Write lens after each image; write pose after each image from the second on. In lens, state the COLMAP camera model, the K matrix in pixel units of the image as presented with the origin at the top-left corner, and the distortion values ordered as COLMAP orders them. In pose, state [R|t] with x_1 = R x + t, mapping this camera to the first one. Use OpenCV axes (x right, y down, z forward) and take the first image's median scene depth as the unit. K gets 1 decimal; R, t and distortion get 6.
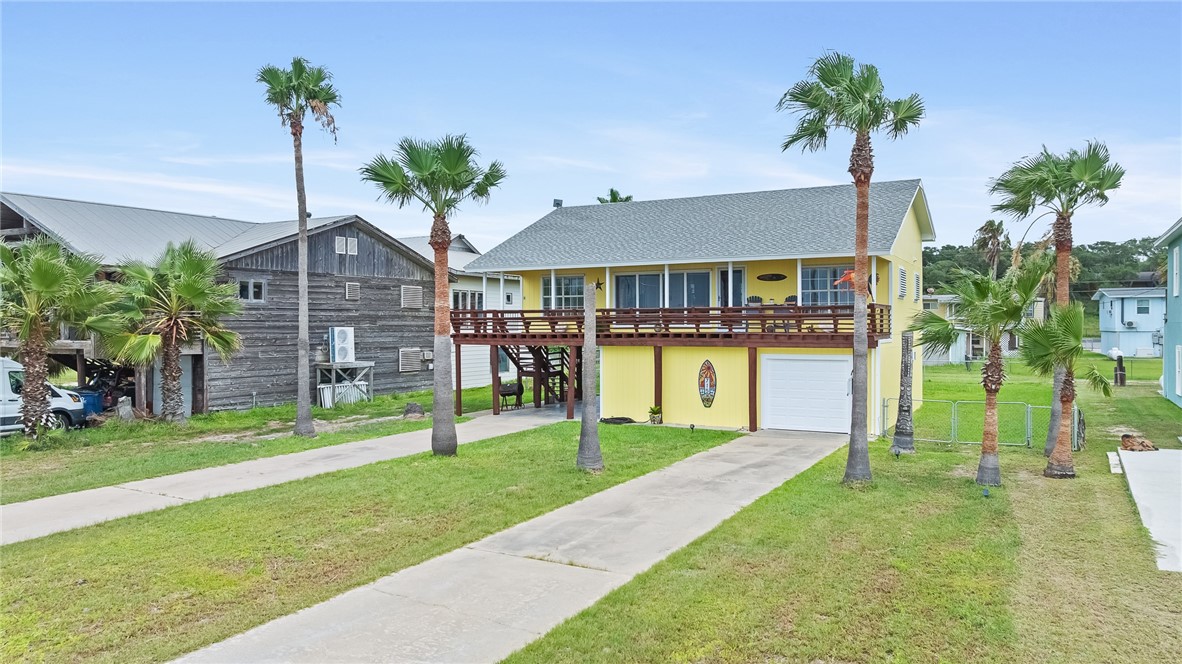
lens RADIAL K [[824.2, 0, 581.9], [0, 824.2, 332.6], [0, 0, 1]] dist [-0.023839, -0.001317]
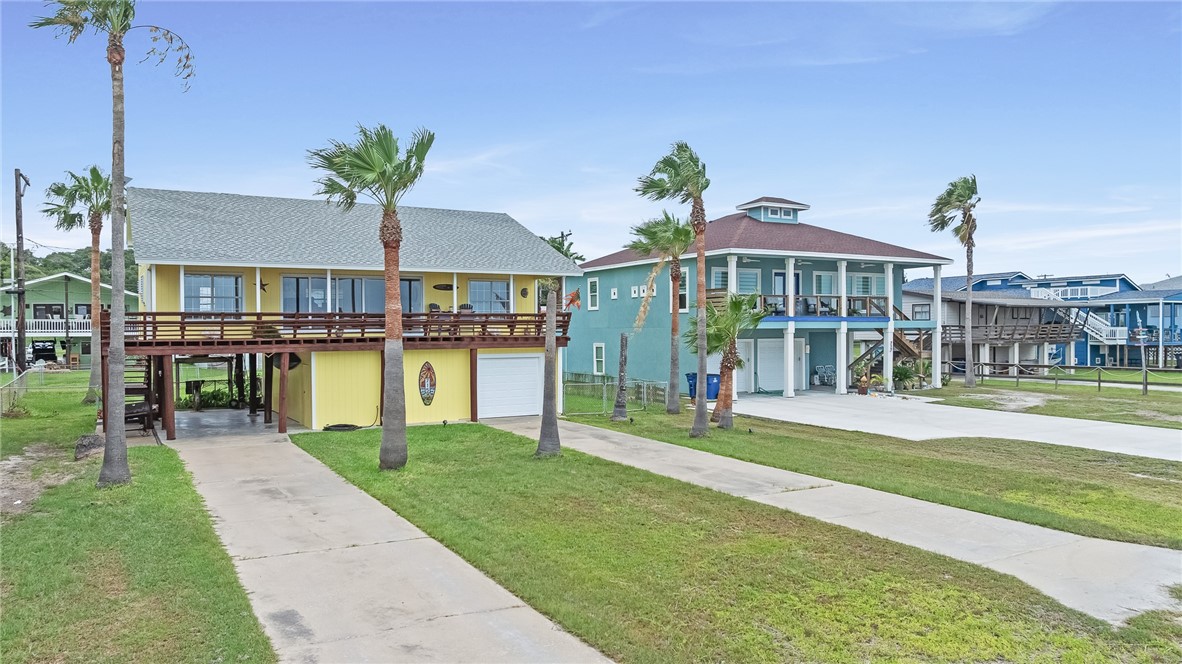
lens RADIAL K [[824.2, 0, 581.9], [0, 824.2, 332.6], [0, 0, 1]] dist [-0.023839, -0.001317]
pose [[0.534407, -0.004318, 0.845216, -0.653753], [0.012505, 0.999918, -0.002798, 0.000711], [-0.845135, 0.012065, 0.534417, 0.248959]]
